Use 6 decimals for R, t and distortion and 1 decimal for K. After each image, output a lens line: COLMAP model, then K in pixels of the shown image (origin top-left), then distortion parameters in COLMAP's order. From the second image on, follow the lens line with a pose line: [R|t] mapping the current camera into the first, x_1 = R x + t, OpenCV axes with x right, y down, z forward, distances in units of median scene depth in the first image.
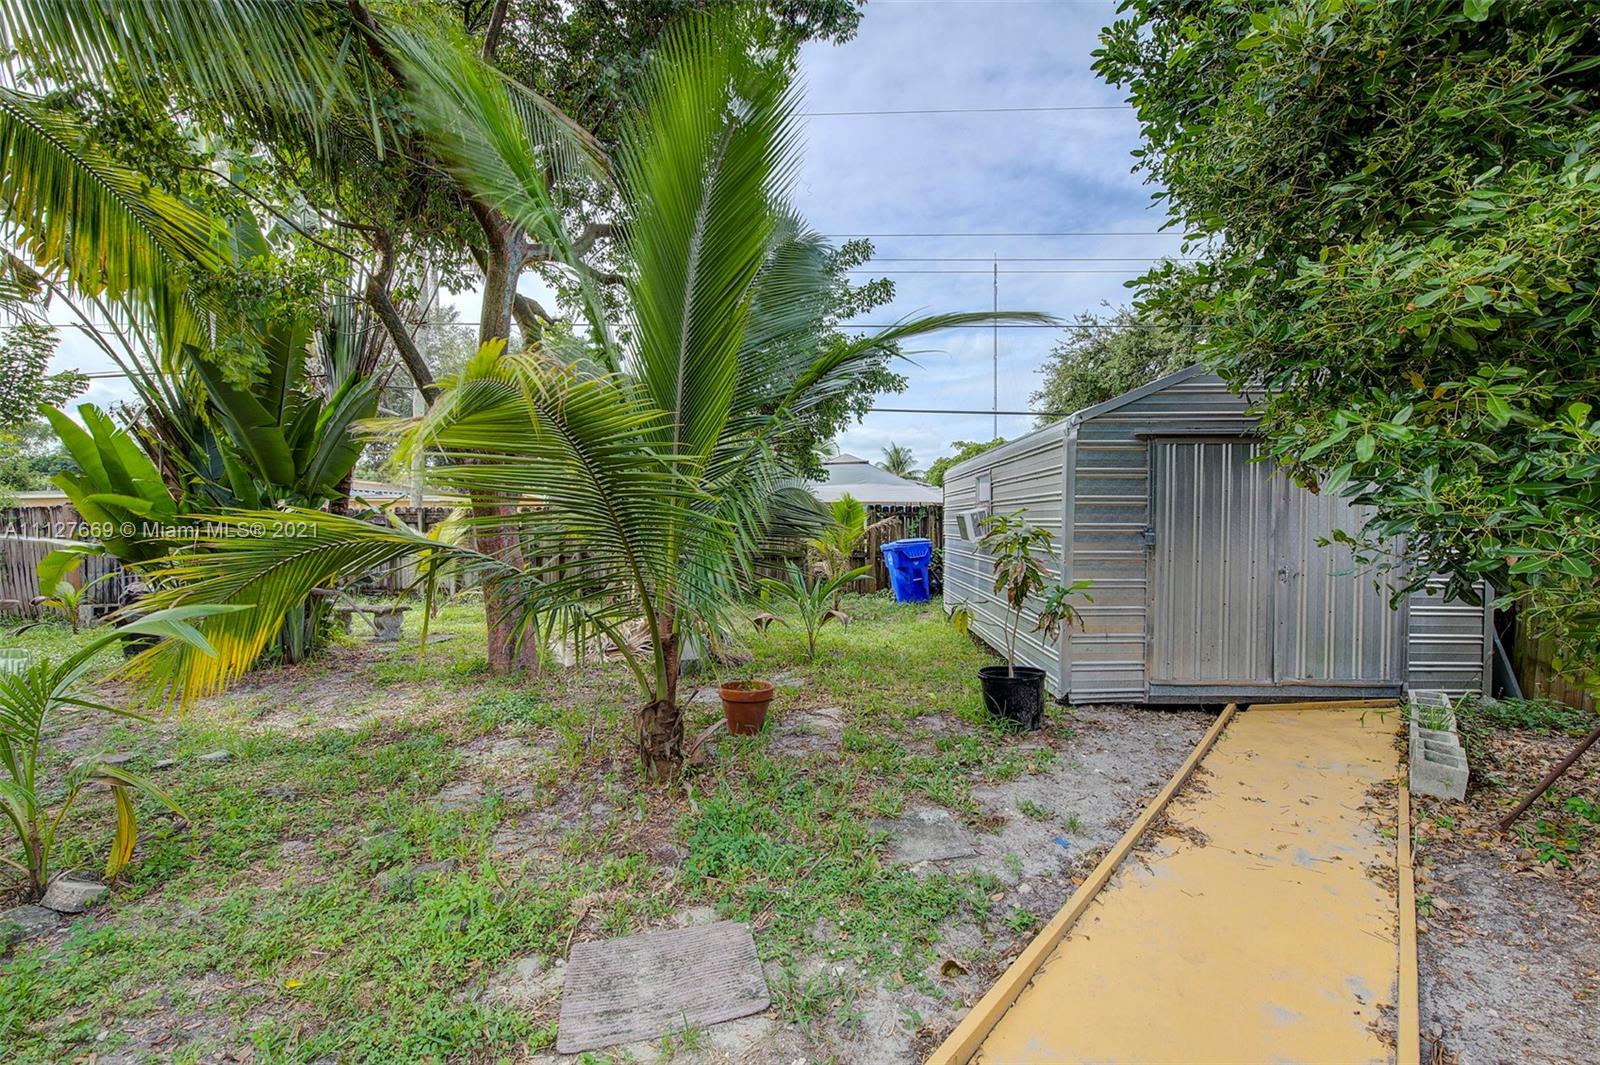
lens RADIAL K [[639.1, 0, 798.2], [0, 639.1, 527.2], [0, 0, 1]] dist [-0.013214, -0.001144]
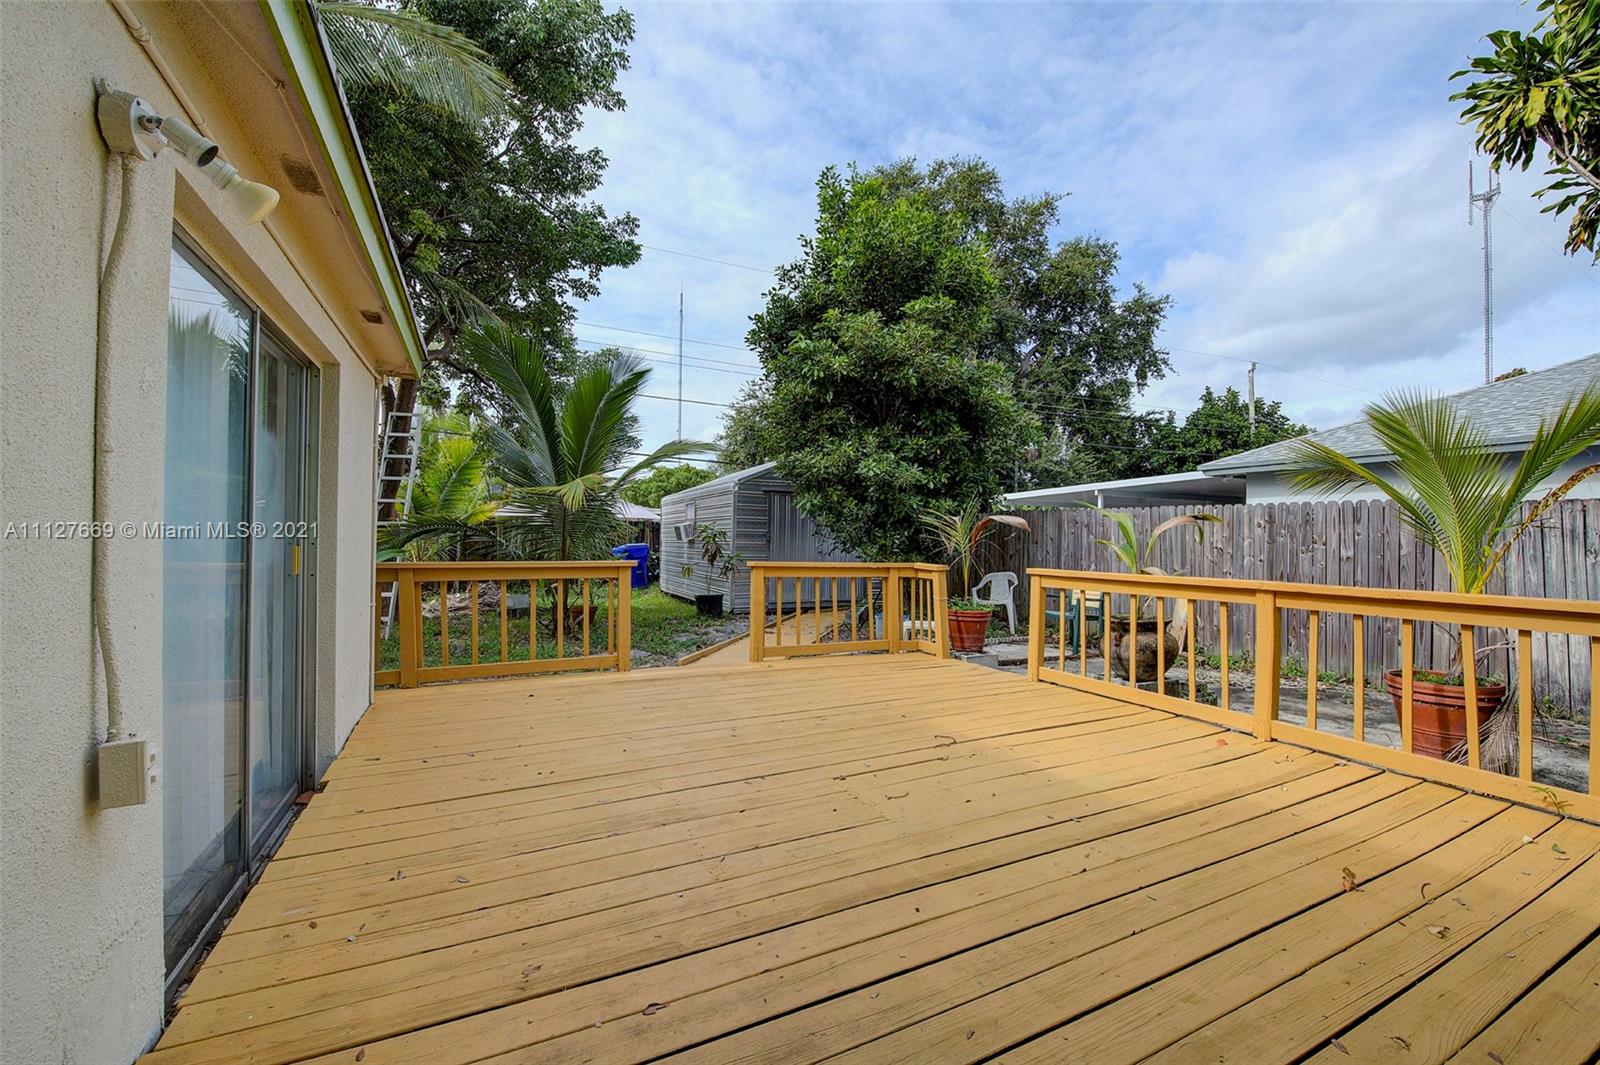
lens RADIAL K [[639.1, 0, 800.8], [0, 639.1, 530.9], [0, 0, 1]] dist [-0.013214, -0.001144]
pose [[0.882854, 0.014702, 0.469417, -0.262950], [-0.004802, 0.999740, -0.022280, 0.031030], [-0.469623, 0.017416, 0.882695, -0.682326]]
